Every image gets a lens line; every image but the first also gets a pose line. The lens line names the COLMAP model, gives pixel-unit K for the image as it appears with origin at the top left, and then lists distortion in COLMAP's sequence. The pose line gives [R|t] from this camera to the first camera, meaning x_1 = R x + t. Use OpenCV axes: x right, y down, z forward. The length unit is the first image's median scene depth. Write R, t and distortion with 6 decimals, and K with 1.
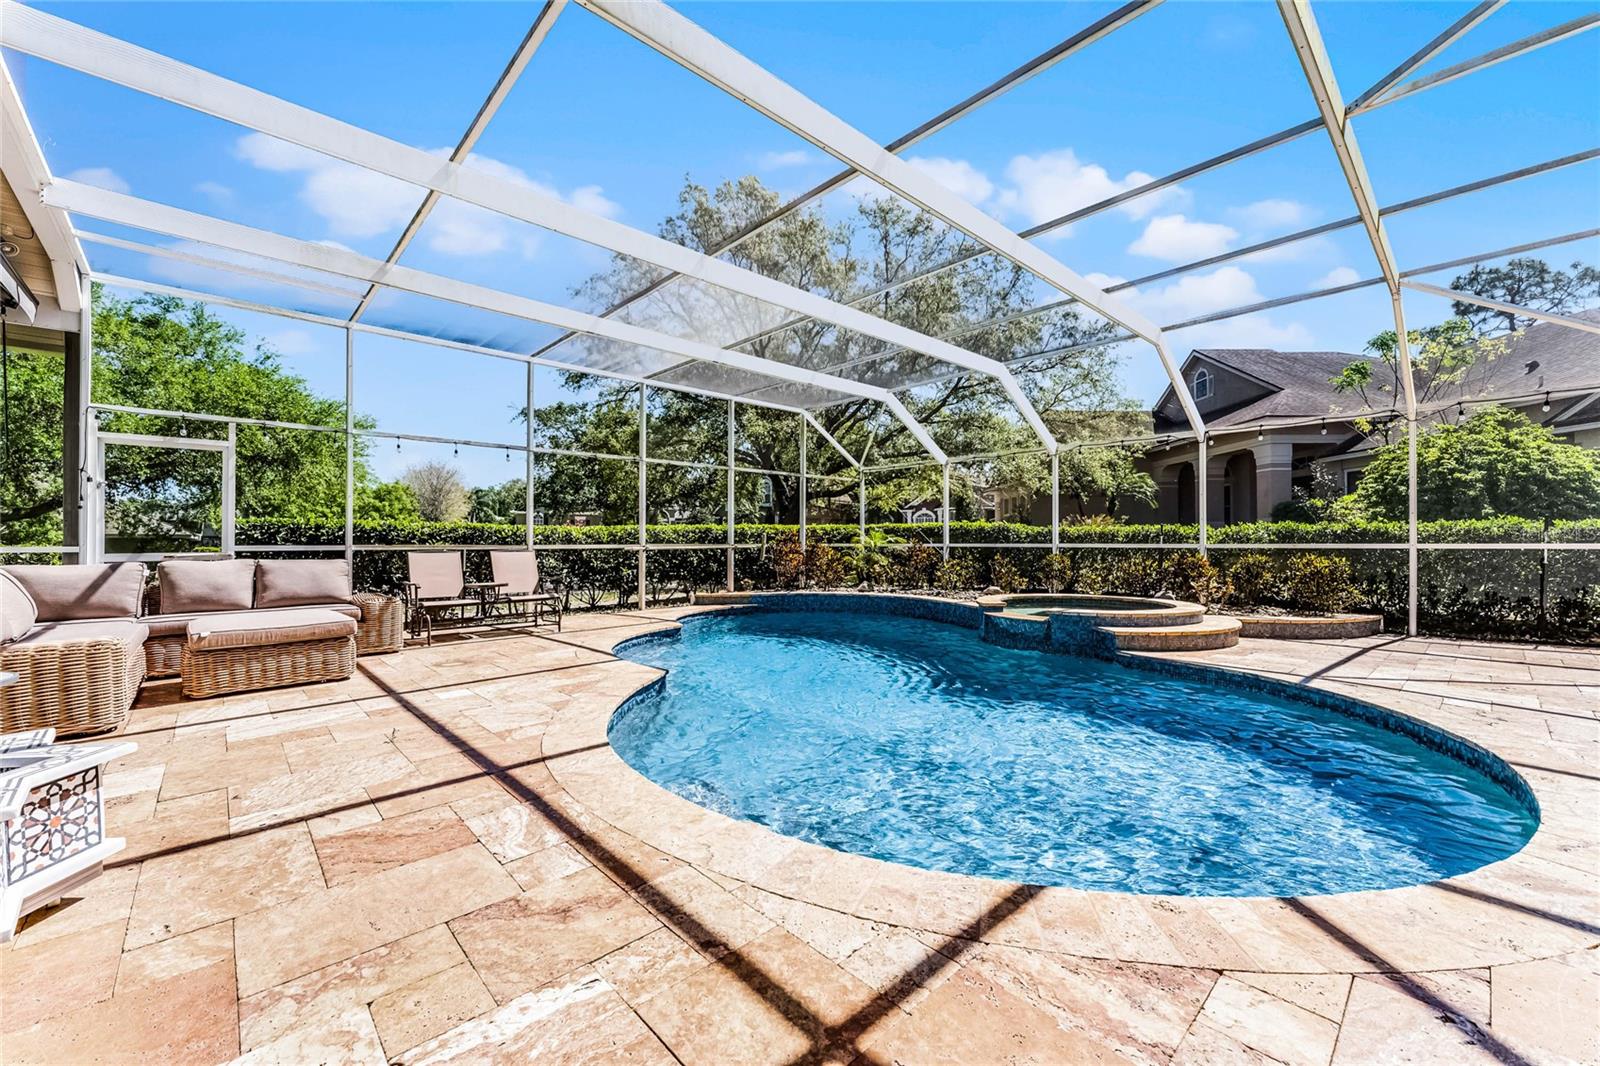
lens RADIAL K [[634.2, 0, 795.1], [0, 634.2, 529.3], [0, 0, 1]] dist [-0.000381, -0.000053]
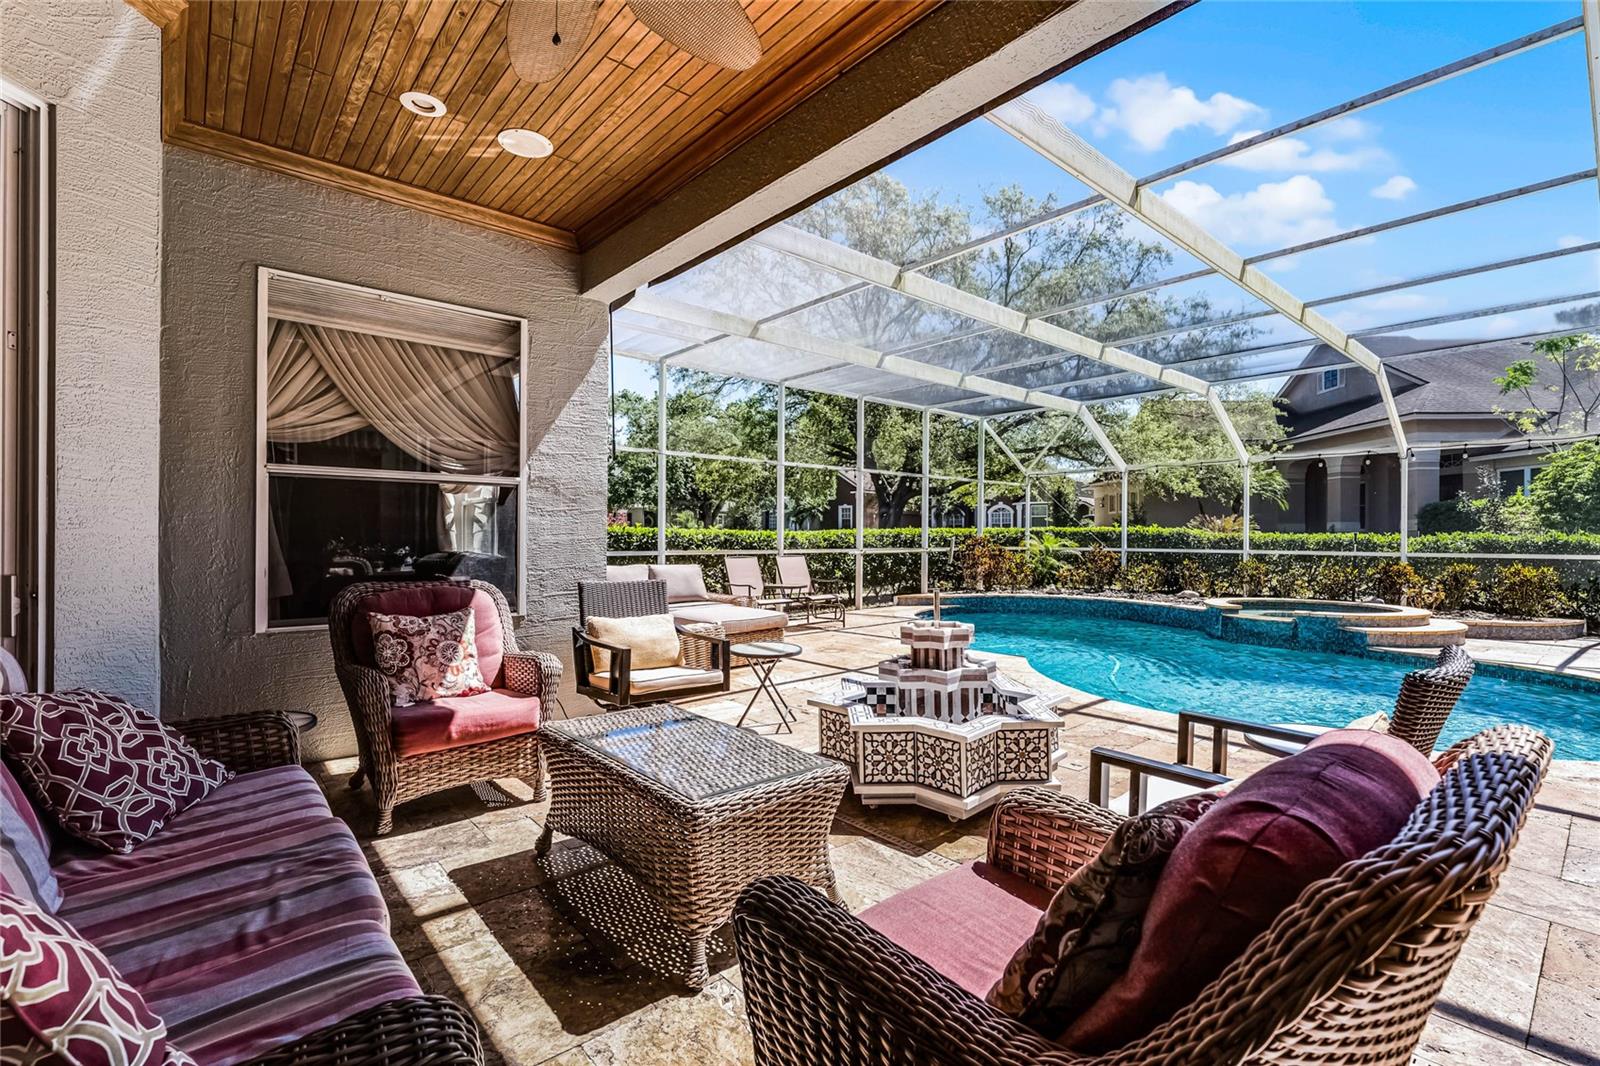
lens RADIAL K [[710.6, 0, 800.0], [0, 710.6, 533.0], [0, 0, 1]] dist [-0.000824, -0.000132]
pose [[0.999467, 0.005498, -0.032169, -0.343917], [-0.004989, 0.999862, 0.015862, -0.024511], [0.032251, -0.015694, 0.999357, -0.237852]]
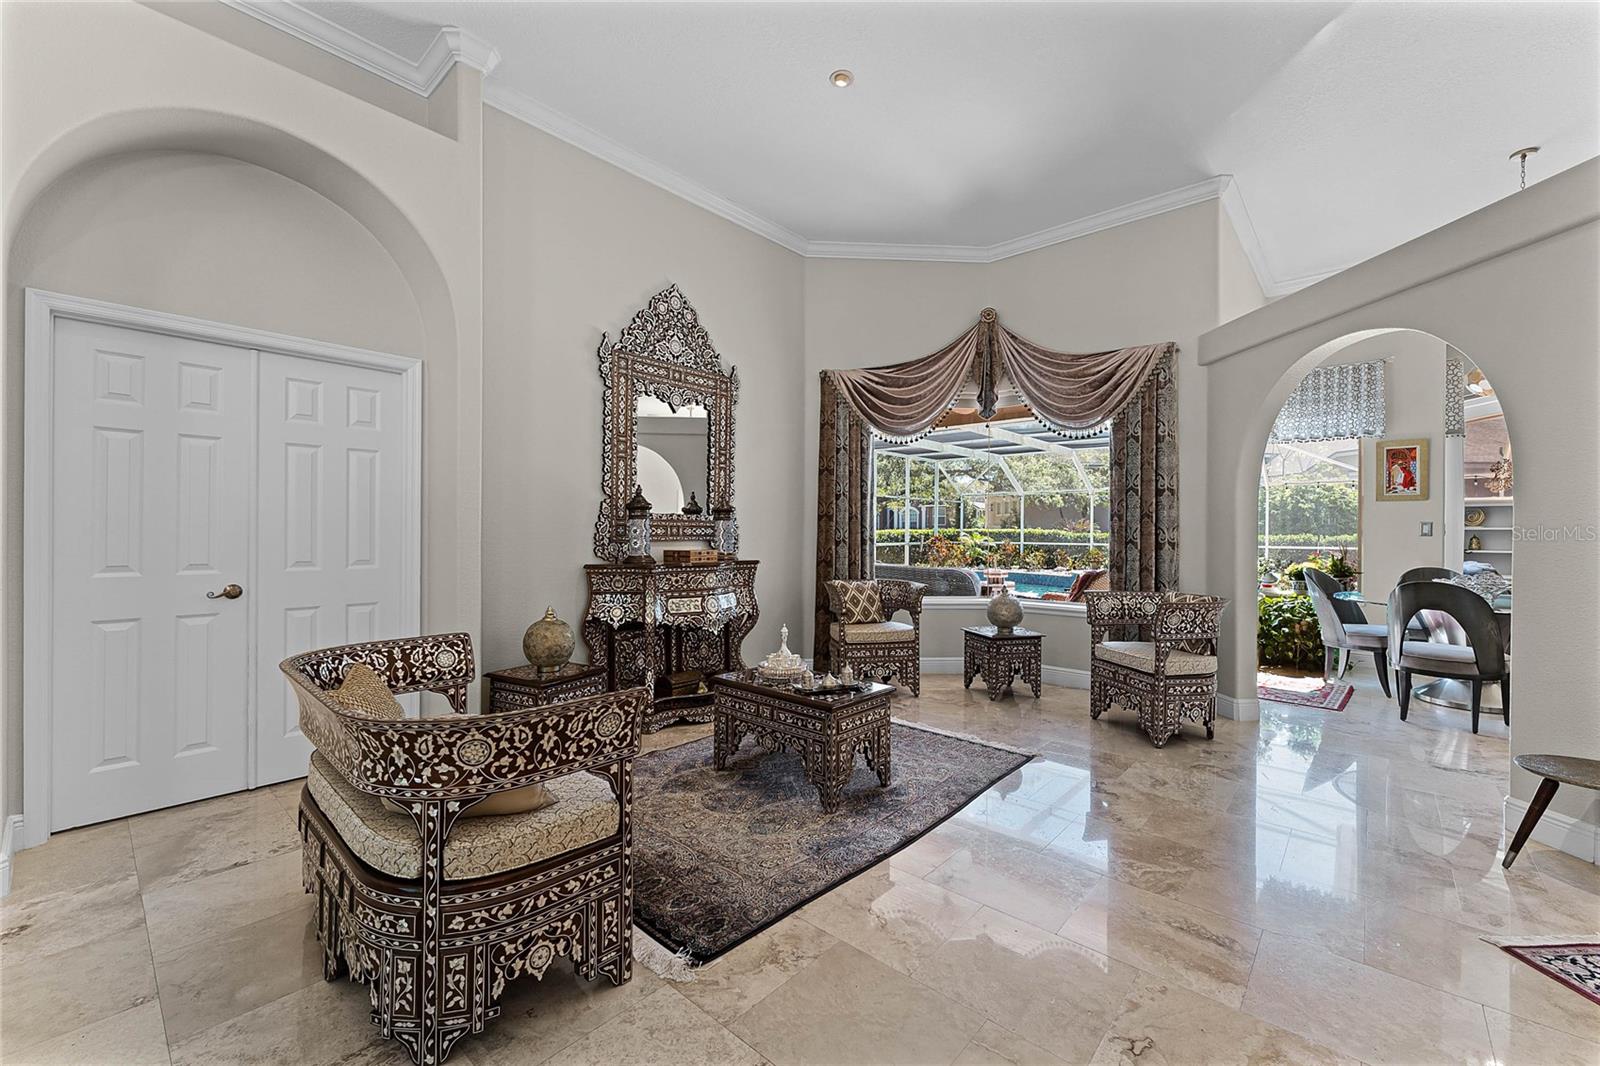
lens RADIAL K [[634.2, 0, 795.1], [0, 634.2, 529.3], [0, 0, 1]] dist [-0.000381, -0.000053]
pose [[0.995554, 0.007108, 0.093921, -0.714515], [-0.008920, 0.999782, 0.018879, -0.052400], [-0.093767, -0.019633, 0.995401, -0.858976]]
